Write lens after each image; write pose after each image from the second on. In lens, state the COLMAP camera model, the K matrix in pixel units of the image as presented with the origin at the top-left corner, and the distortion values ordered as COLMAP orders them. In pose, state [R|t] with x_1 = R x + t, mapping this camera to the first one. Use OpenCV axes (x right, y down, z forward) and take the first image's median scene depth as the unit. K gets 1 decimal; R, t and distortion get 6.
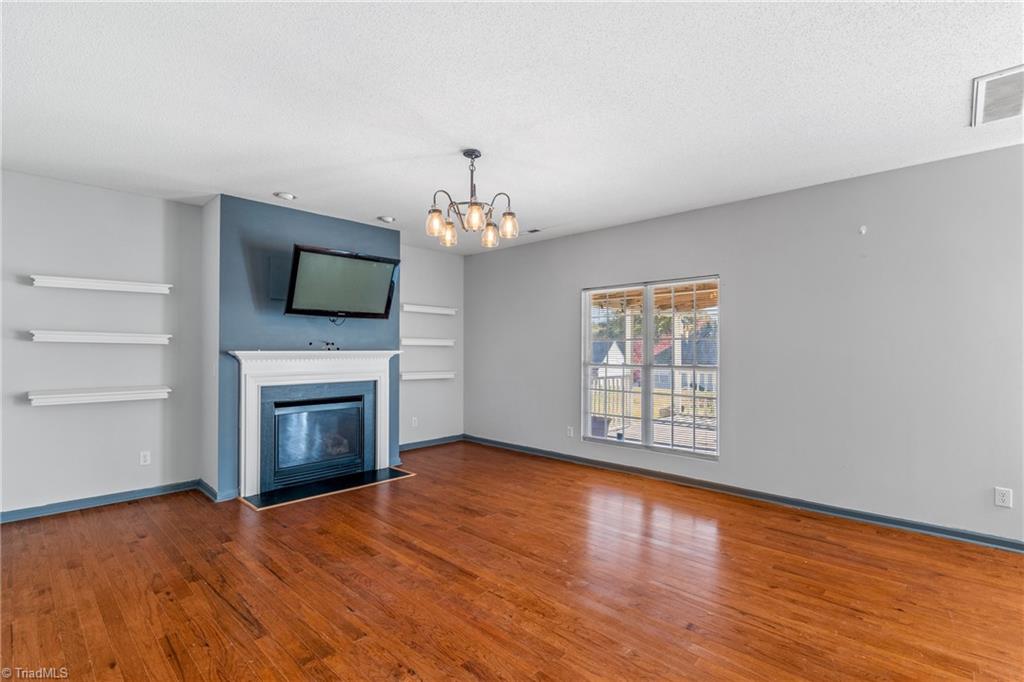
lens RADIAL K [[473.2, 0, 513.4], [0, 473.2, 348.1], [0, 0, 1]] dist [-0.003949, -0.000149]
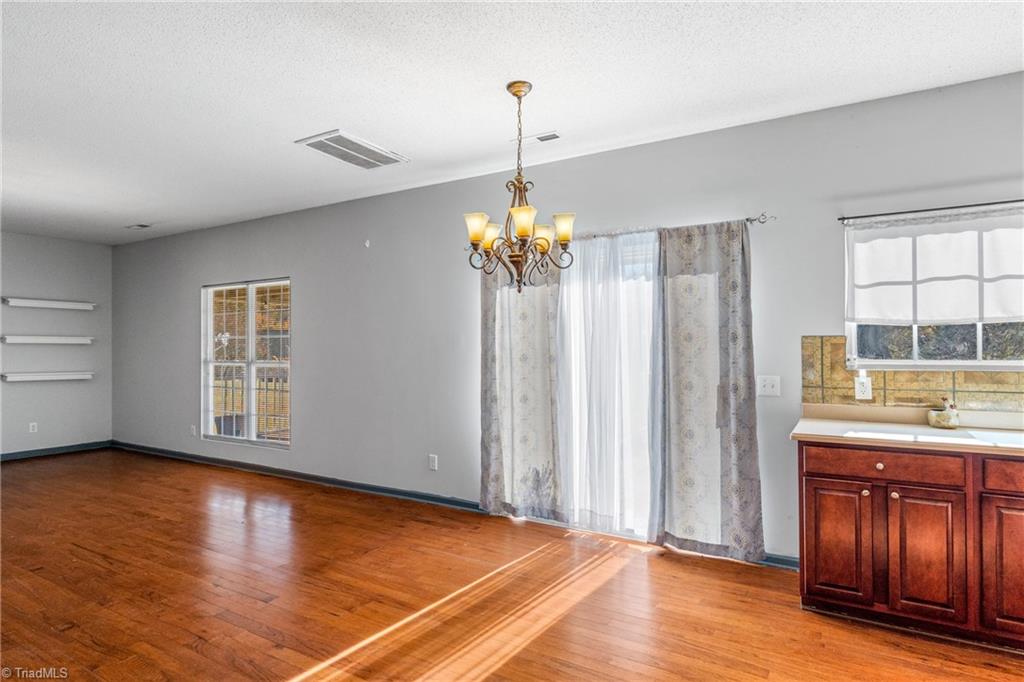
lens RADIAL K [[562.0, 0, 514.2], [0, 562.0, 346.2], [0, 0, 1]] dist [-0.001240, -0.002351]
pose [[0.975647, -0.004602, 0.219300, 0.697787], [0.004588, 0.999989, 0.000577, 0.005064], [-0.219300, 0.000444, 0.975657, -0.388402]]
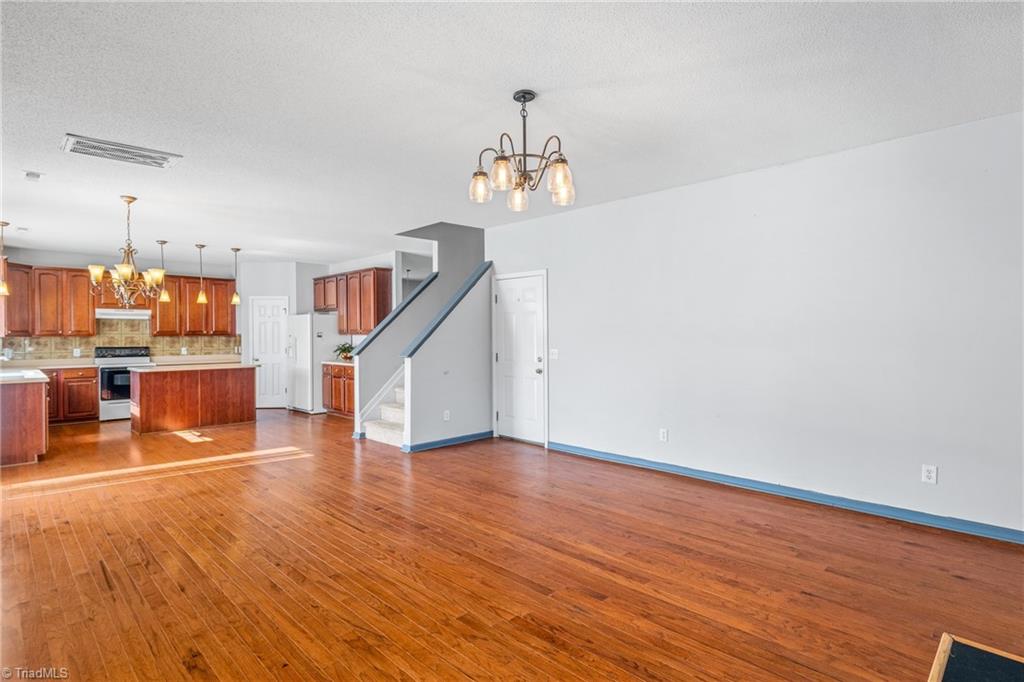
lens RADIAL K [[519.9, 0, 514.1], [0, 519.9, 338.2], [0, 0, 1]] dist [0.002505, 0.001166]
pose [[-0.999651, 0.004936, 0.025966, -0.071399], [0.005080, 0.999972, 0.005481, 0.004501], [-0.025939, 0.005611, -0.999648, 1.494760]]
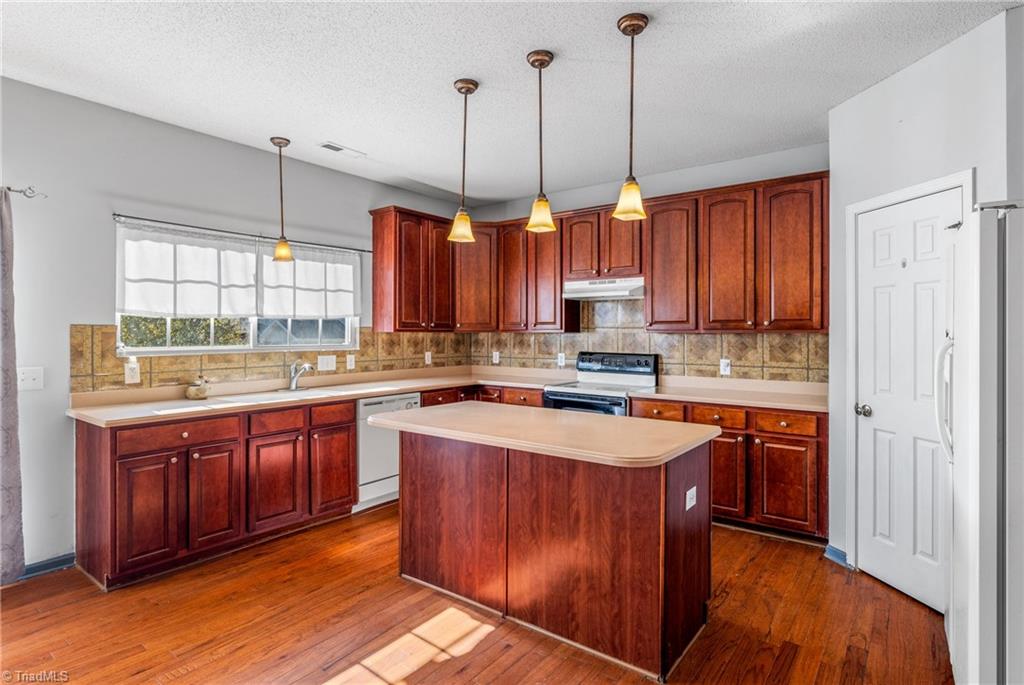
lens RADIAL K [[519.9, 0, 519.2], [0, 519.9, 337.5], [0, 0, 1]] dist [0.002505, 0.001166]
pose [[-0.112053, -0.008060, 0.993669, 0.491438], [-0.003866, 0.999963, 0.007675, 0.003033], [-0.993695, -0.002982, -0.112080, -0.236496]]
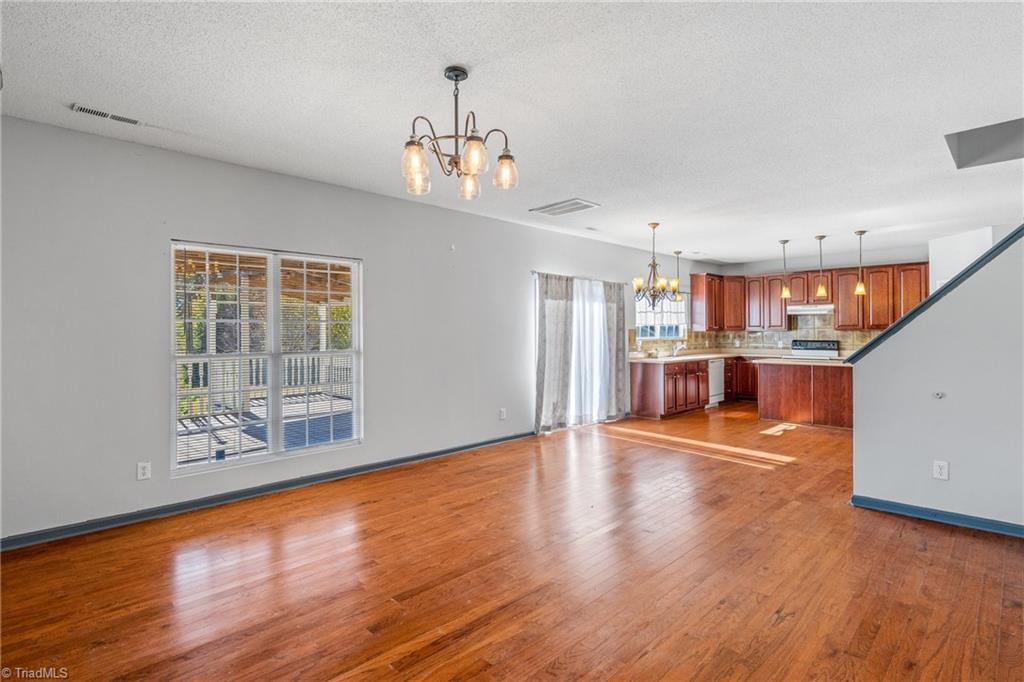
lens RADIAL K [[519.9, 0, 509.8], [0, 519.9, 332.7], [0, 0, 1]] dist [0.002505, 0.001166]
pose [[0.023232, -0.001691, 0.999729, -0.718789], [0.003729, 0.999992, 0.001605, 0.001743], [-0.999723, 0.003690, 0.023238, 0.700978]]
